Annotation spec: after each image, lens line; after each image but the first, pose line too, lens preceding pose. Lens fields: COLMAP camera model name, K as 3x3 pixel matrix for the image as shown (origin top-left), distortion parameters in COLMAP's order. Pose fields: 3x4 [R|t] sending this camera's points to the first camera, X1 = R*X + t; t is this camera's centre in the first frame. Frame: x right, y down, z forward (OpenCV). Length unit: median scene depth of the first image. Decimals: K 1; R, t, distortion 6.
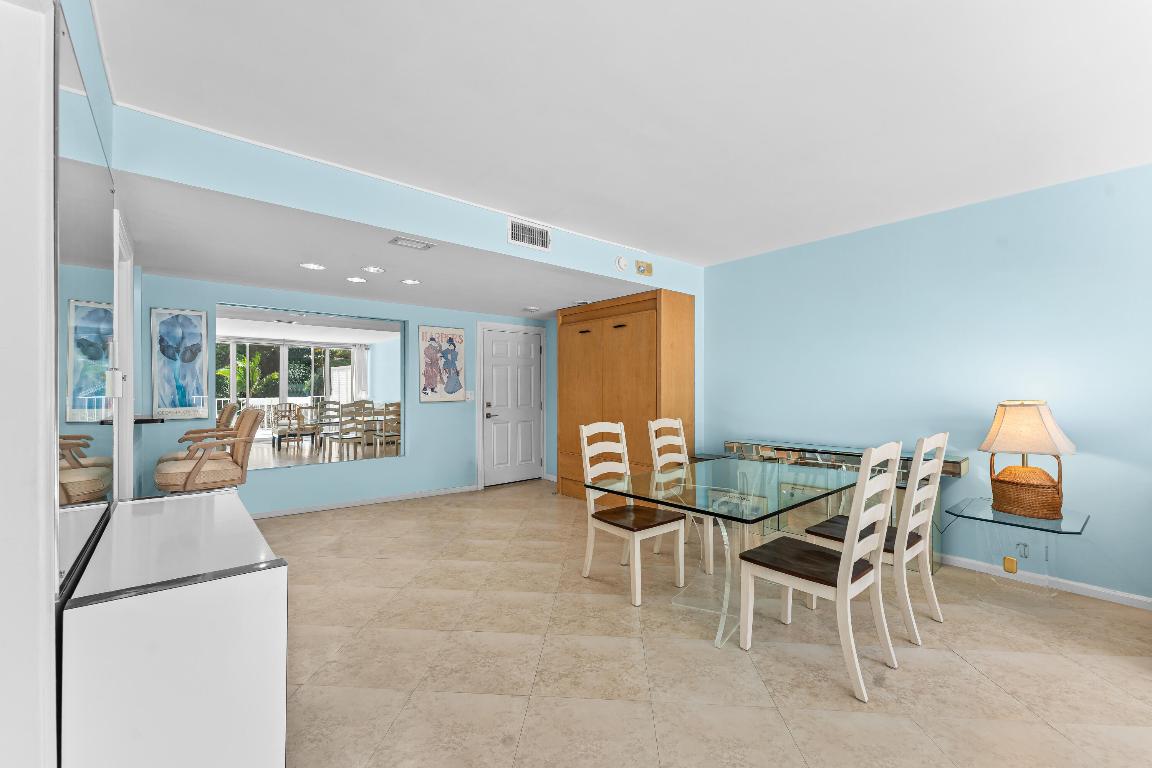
lens RADIAL K [[469.9, 0, 576.0], [0, 469.9, 384.0], [0, 0, 1]] dist [0.014942, -0.000016]
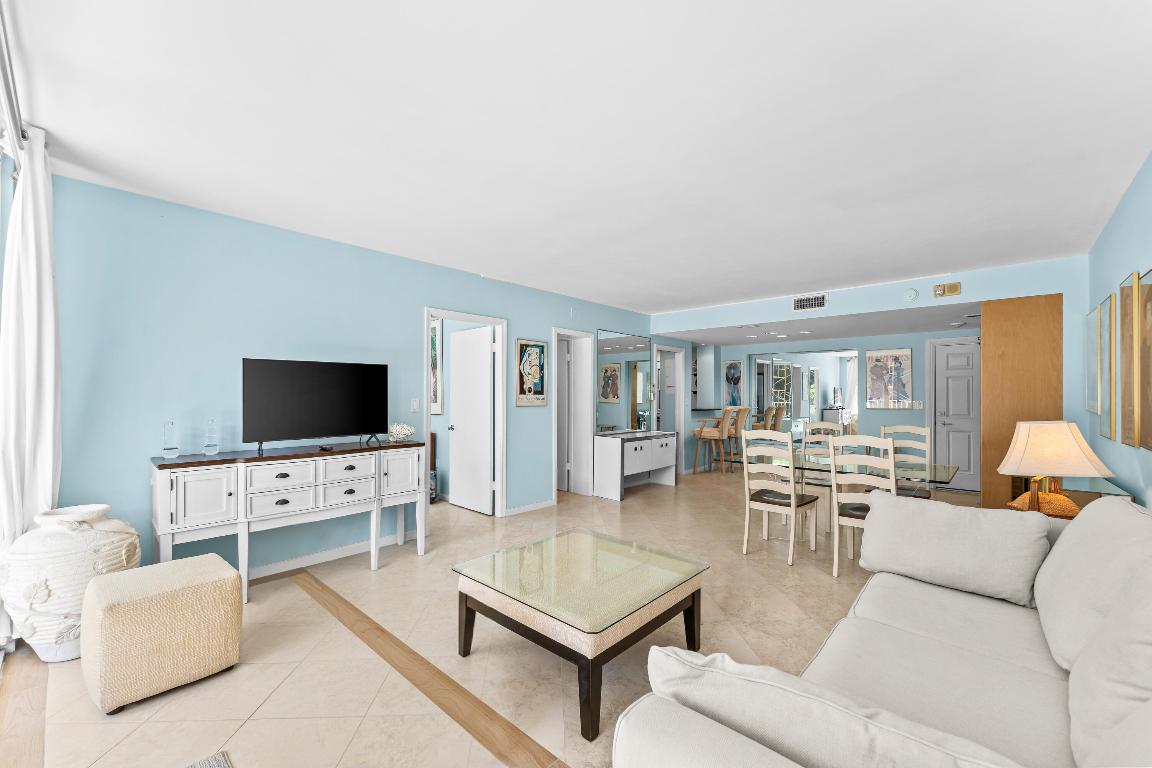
lens RADIAL K [[466.0, 0, 573.8], [0, 466.0, 394.1], [0, 0, 1]] dist [-0.001713, -0.000068]
pose [[0.129100, 0.001831, -0.991630, 1.162757], [0.007760, 0.999966, 0.002857, -0.015815], [0.991601, -0.008064, 0.129081, 0.004658]]
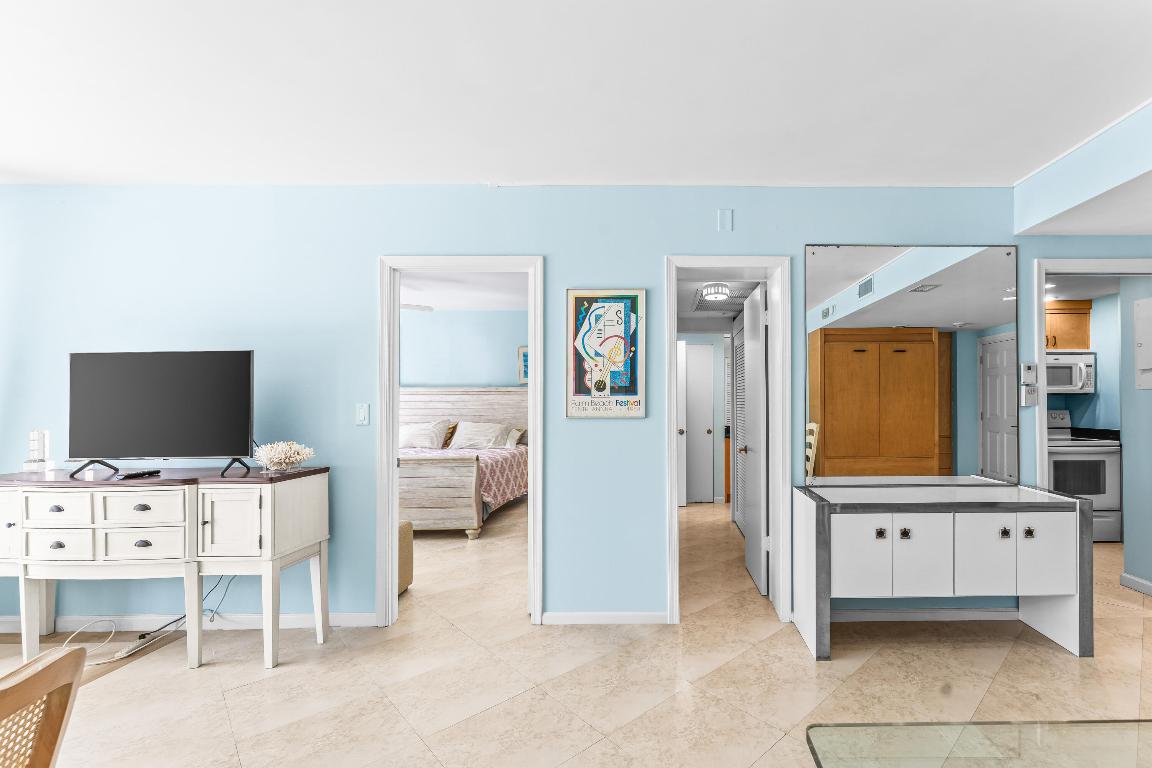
lens RADIAL K [[505.1, 0, 669.6], [0, 505.1, 398.2], [0, 0, 1]] dist [-0.001257, -0.000055]
pose [[-0.627900, -0.000284, -0.778294, 0.377211], [0.016486, 0.999771, -0.013666, 0.003969], [0.778120, -0.021412, -0.627751, 0.563926]]
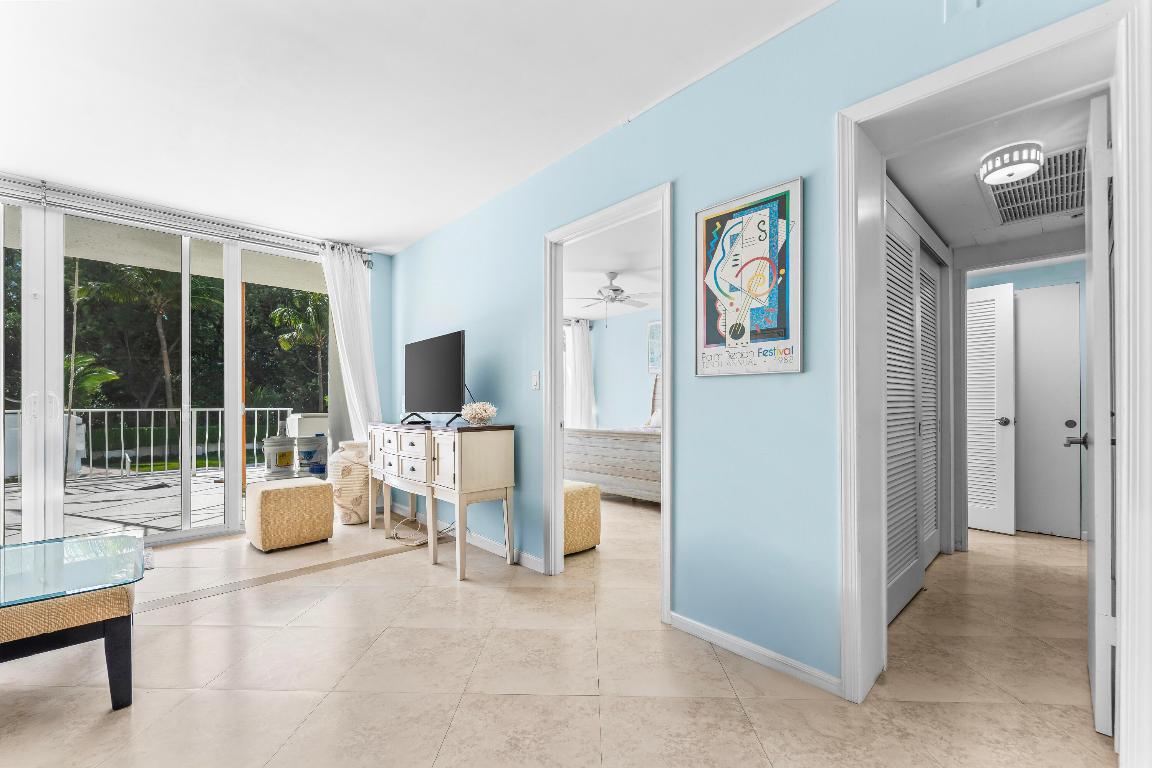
lens RADIAL K [[464.2, 0, 569.9], [0, 464.2, 400.4], [0, 0, 1]] dist [-0.000970, -0.000167]
pose [[-0.998731, 0.004674, -0.050144, 0.086182], [0.005580, 0.999824, -0.017929, 0.053845], [0.050051, -0.018186, -0.998581, 0.512052]]
